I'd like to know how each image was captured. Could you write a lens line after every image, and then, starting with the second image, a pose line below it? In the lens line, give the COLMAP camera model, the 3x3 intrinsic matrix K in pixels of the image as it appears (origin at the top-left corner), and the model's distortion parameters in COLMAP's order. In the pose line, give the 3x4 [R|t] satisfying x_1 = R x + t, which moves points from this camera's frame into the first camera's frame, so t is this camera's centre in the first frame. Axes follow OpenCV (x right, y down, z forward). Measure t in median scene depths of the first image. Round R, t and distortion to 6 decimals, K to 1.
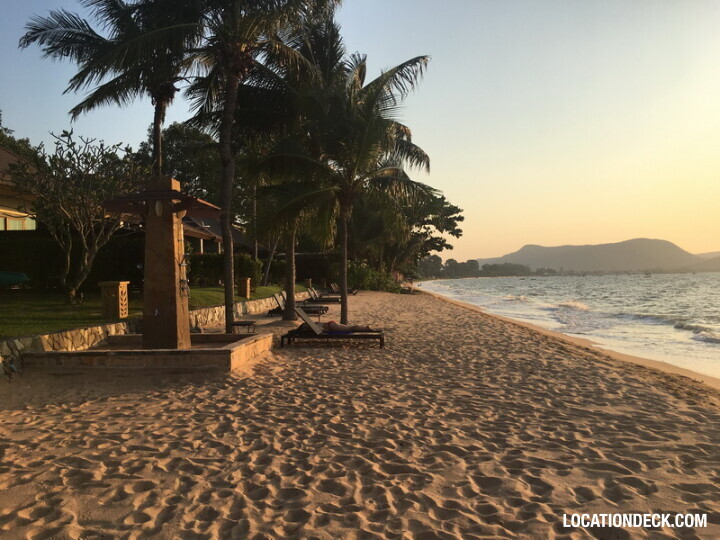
lens RADIAL K [[617.3, 0, 361.5], [0, 617.3, 266.0], [0, 0, 1]] dist [0.080722, -0.105505]
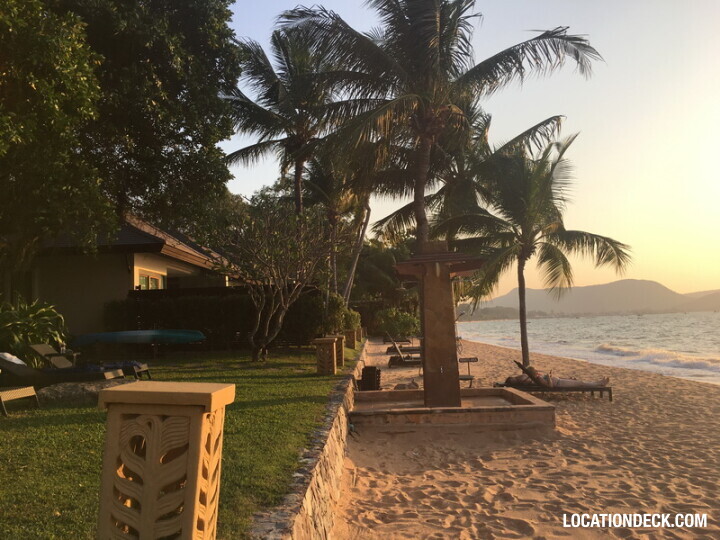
lens RADIAL K [[617.3, 0, 361.5], [0, 617.3, 266.0], [0, 0, 1]] dist [0.080722, -0.105505]
pose [[0.999224, -0.015419, 0.036242, -0.522156], [0.018006, 0.997230, -0.072170, -0.027226], [-0.035029, 0.072767, 0.996734, -0.041152]]
